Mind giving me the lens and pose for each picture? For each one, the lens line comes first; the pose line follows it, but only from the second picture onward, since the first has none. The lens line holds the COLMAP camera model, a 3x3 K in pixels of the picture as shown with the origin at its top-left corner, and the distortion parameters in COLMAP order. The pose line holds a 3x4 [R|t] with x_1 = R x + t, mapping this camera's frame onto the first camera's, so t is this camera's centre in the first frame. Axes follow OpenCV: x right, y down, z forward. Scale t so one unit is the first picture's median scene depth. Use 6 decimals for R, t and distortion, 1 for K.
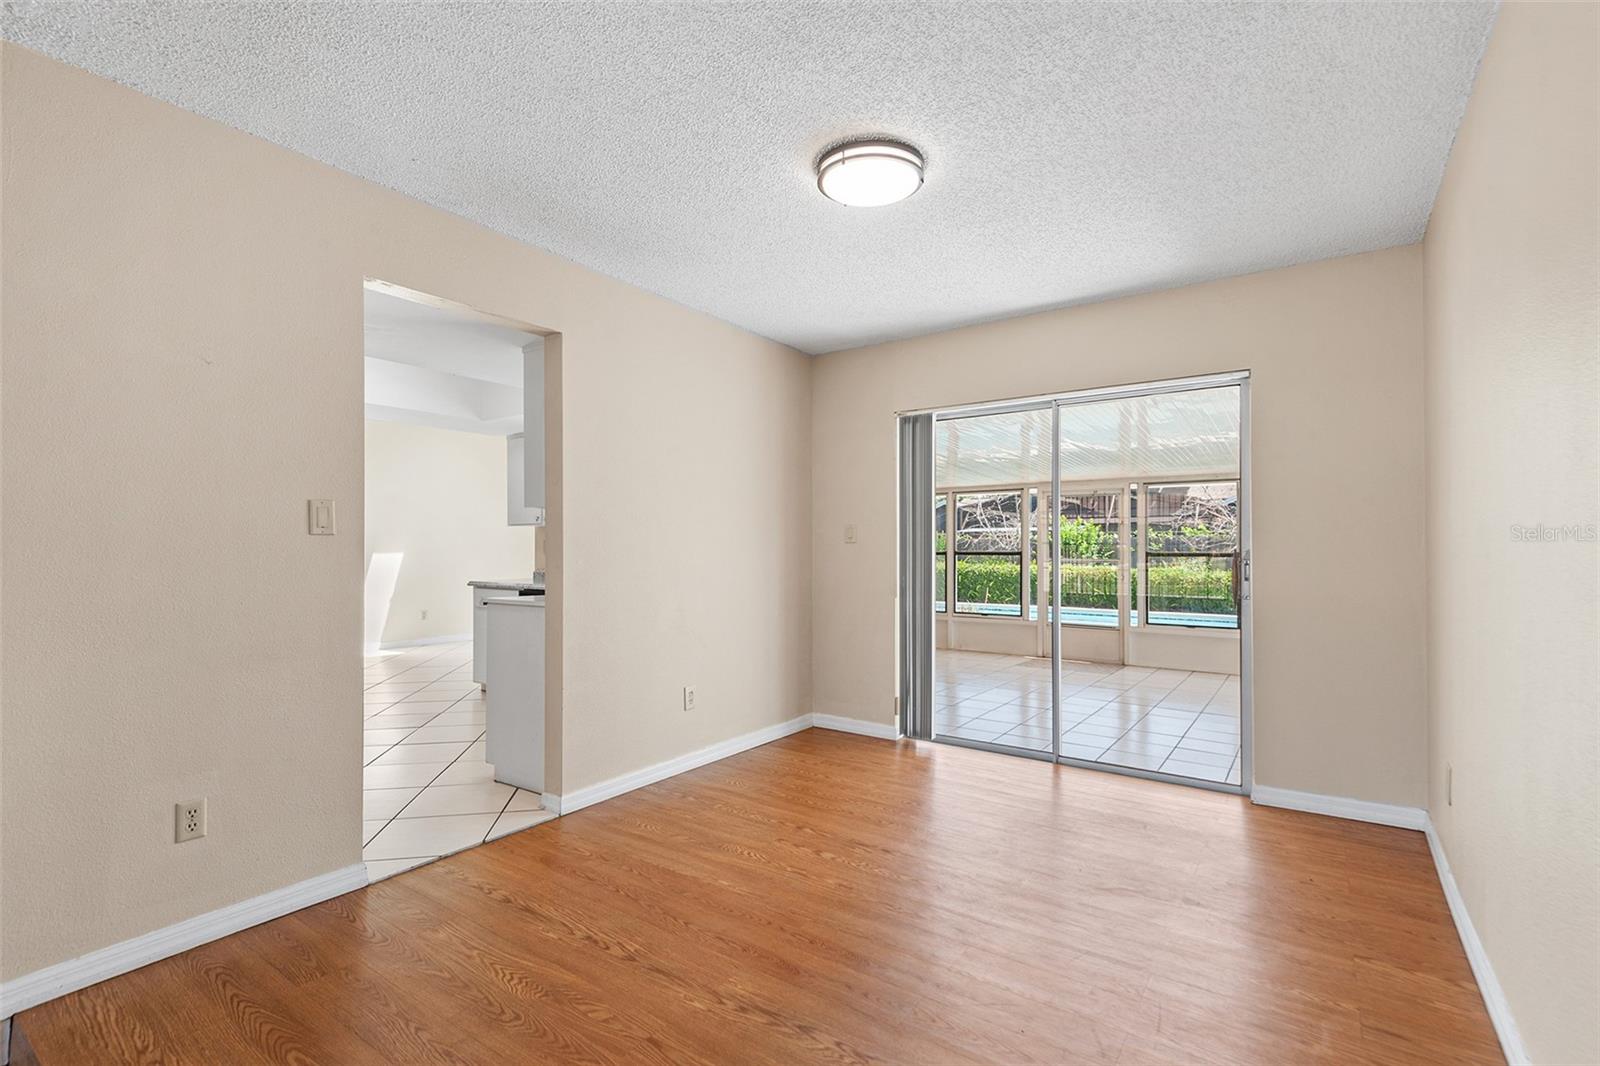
lens RADIAL K [[736.6, 0, 792.9], [0, 736.6, 536.8], [0, 0, 1]] dist [0.046798, -0.027238]
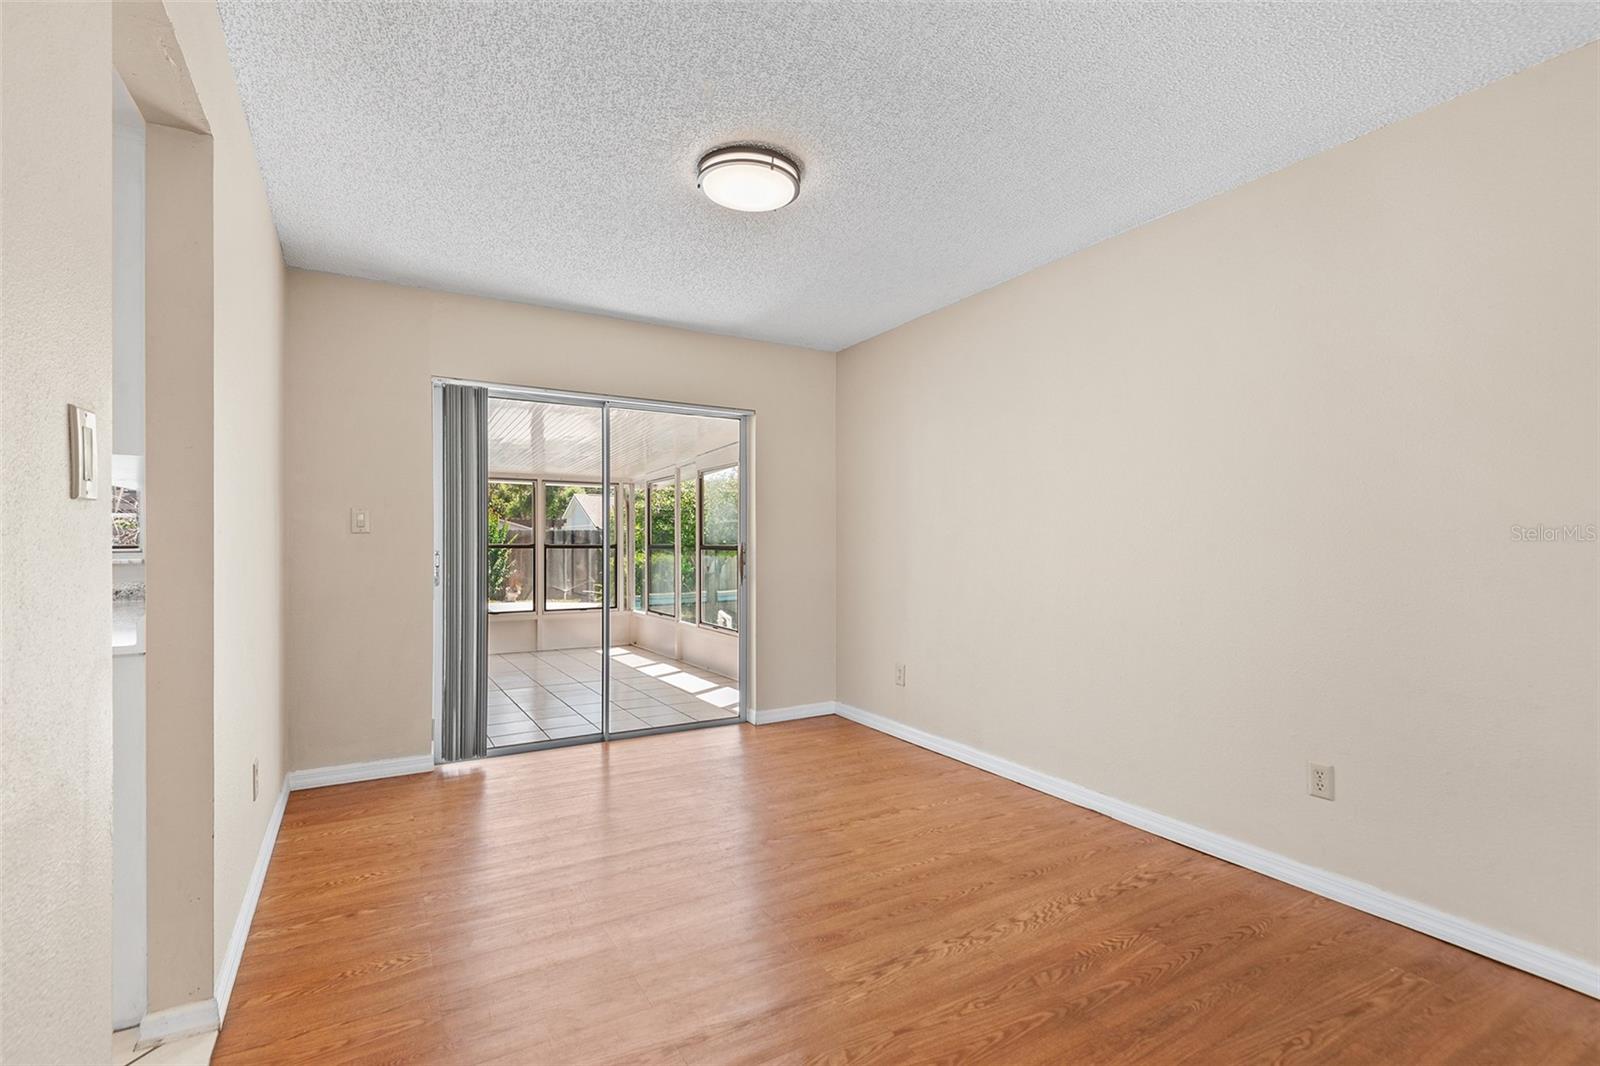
lens RADIAL K [[736.6, 0, 792.9], [0, 736.6, 536.8], [0, 0, 1]] dist [0.046798, -0.027238]
pose [[0.430002, 0.003017, 0.902823, -0.468024], [-0.009376, 0.999955, 0.001125, 0.007031], [-0.902779, -0.008948, 0.430012, 0.289059]]
